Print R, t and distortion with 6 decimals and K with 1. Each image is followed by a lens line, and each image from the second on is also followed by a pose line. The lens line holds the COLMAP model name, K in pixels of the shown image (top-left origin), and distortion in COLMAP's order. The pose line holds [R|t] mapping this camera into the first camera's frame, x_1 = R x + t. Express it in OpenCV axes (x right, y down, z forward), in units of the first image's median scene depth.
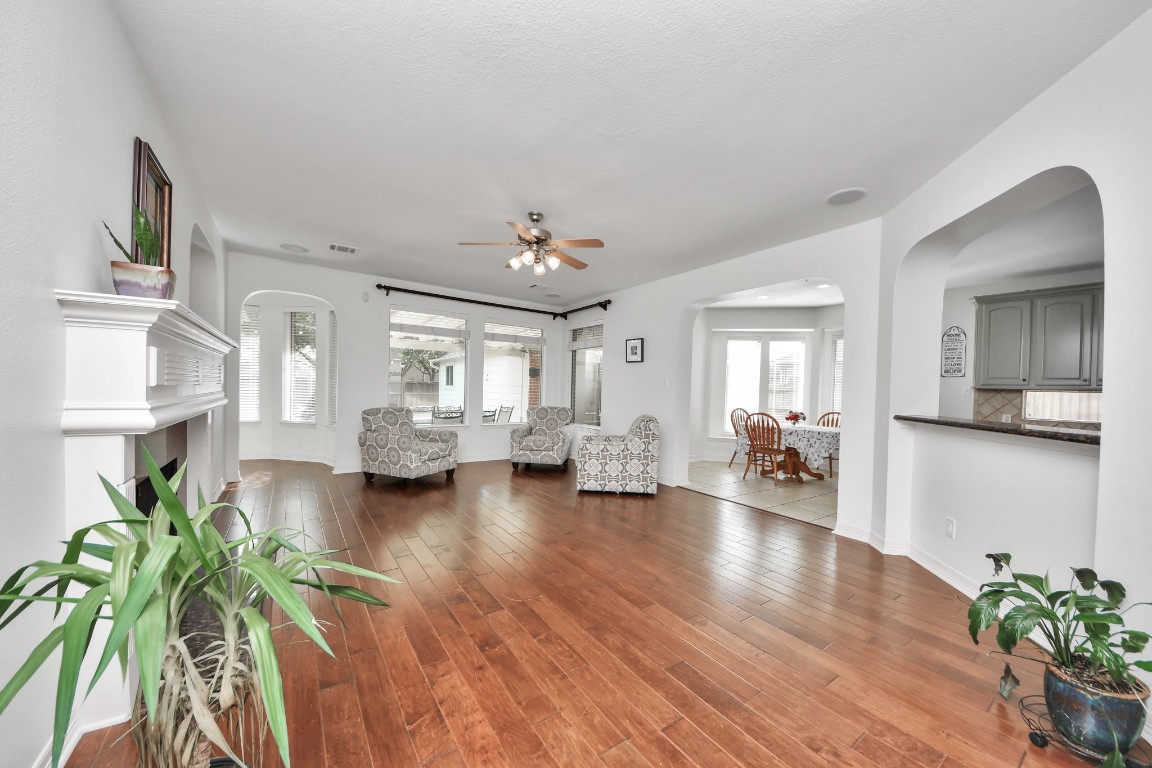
lens RADIAL K [[409.4, 0, 574.8], [0, 409.4, 391.1], [0, 0, 1]] dist [0.008778, -0.000076]
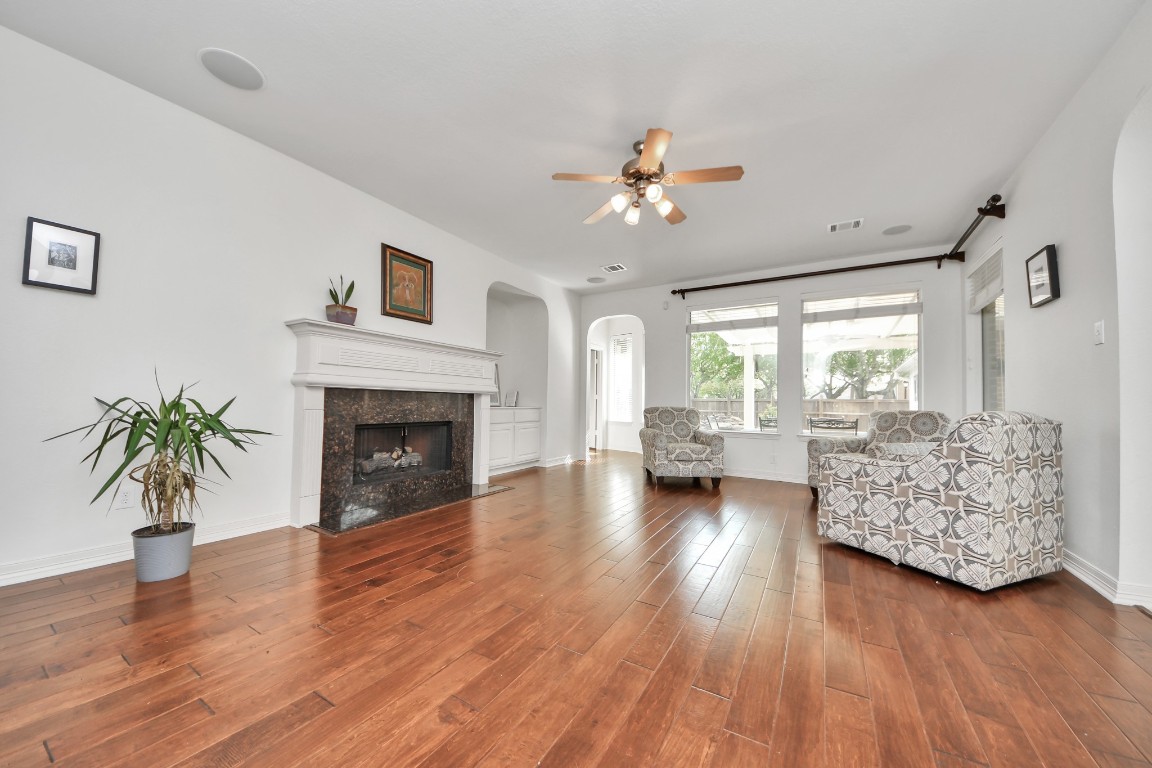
lens RADIAL K [[409.4, 0, 574.8], [0, 409.4, 391.1], [0, 0, 1]] dist [0.008778, -0.000076]
pose [[0.405259, -0.051530, -0.912748, 0.423288], [-0.012100, 0.998020, -0.061716, 0.074234], [0.914122, 0.036055, 0.403834, 0.429023]]
